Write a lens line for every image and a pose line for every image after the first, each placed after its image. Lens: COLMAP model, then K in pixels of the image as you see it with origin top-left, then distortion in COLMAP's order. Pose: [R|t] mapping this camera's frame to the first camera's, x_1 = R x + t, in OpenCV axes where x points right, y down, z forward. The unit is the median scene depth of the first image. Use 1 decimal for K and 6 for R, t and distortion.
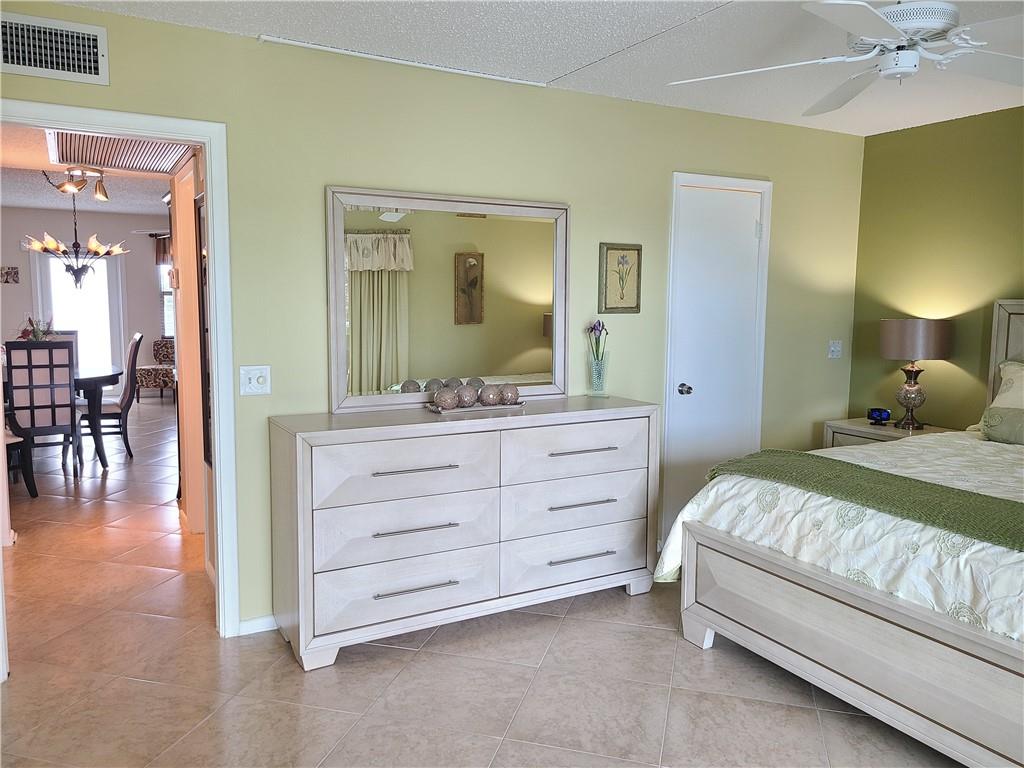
lens RADIAL K [[766.5, 0, 509.5], [0, 766.5, 373.0], [0, 0, 1]] dist [0.061135, -0.045407]
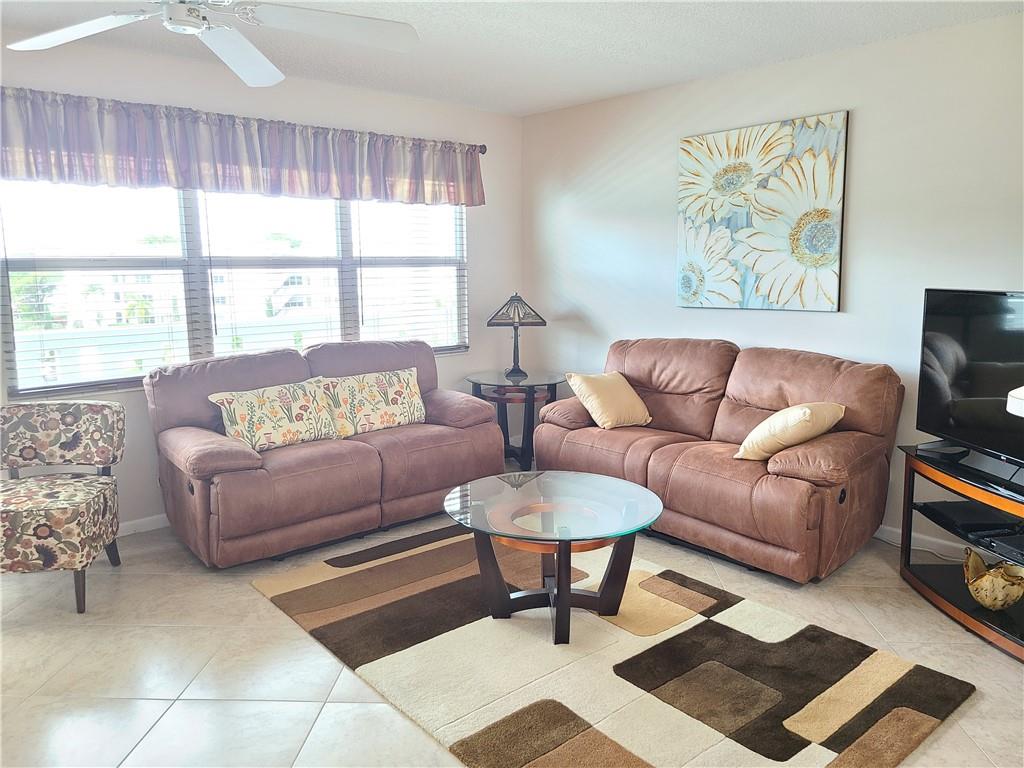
lens RADIAL K [[766.5, 0, 510.3], [0, 766.5, 374.9], [0, 0, 1]] dist [0.061135, -0.045407]
pose [[0.976059, -0.046801, 0.212413, -0.492842], [0.036063, 0.997881, 0.054153, -0.105445], [-0.214497, -0.045196, 0.975678, 0.993573]]
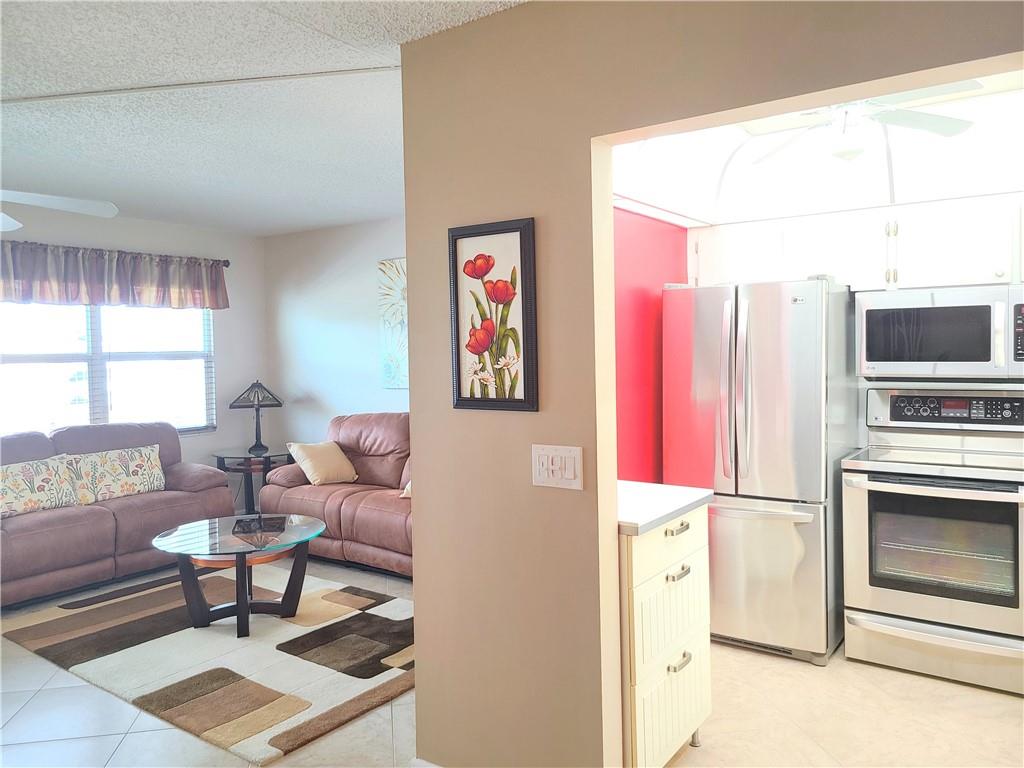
lens RADIAL K [[766.5, 0, 506.0], [0, 766.5, 370.9], [0, 0, 1]] dist [0.061135, -0.045407]
pose [[0.902598, -0.037092, 0.428883, -0.443626], [0.067260, 0.996197, -0.055394, -0.084377], [-0.425197, 0.078845, 0.901660, 0.772135]]
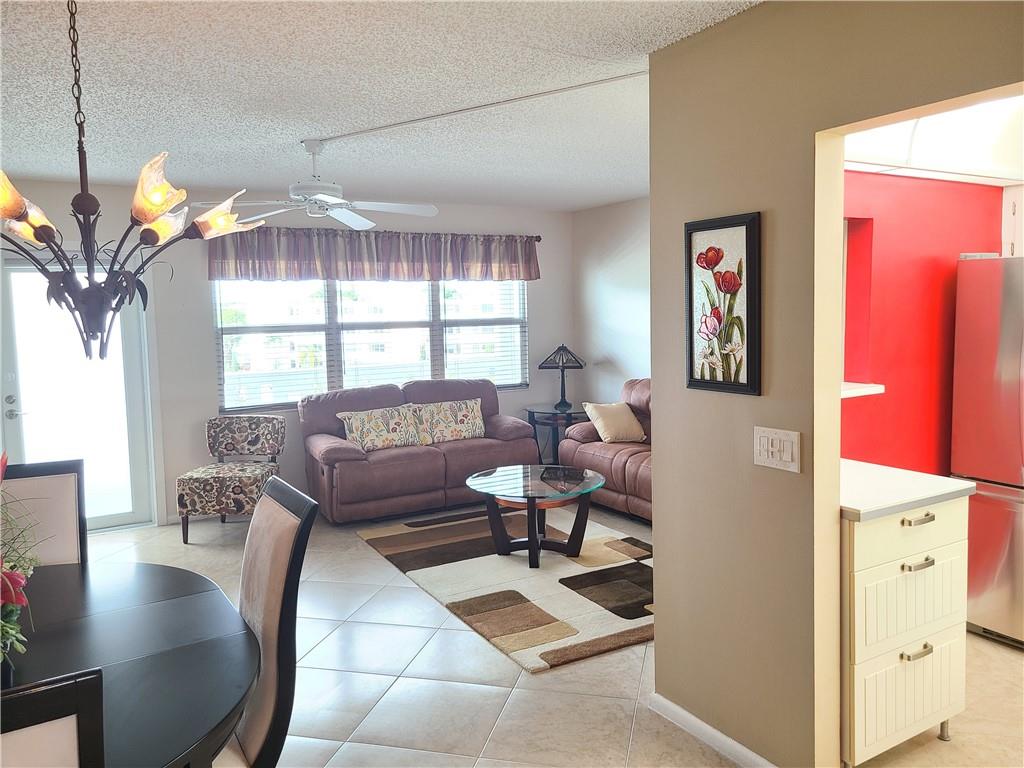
lens RADIAL K [[766.5, 0, 513.8], [0, 766.5, 368.3], [0, 0, 1]] dist [0.061135, -0.045407]
pose [[0.999051, -0.032284, 0.029238, -0.410914], [0.032899, 0.999242, -0.020793, -0.093715], [-0.028545, 0.021736, 0.999356, 0.713504]]
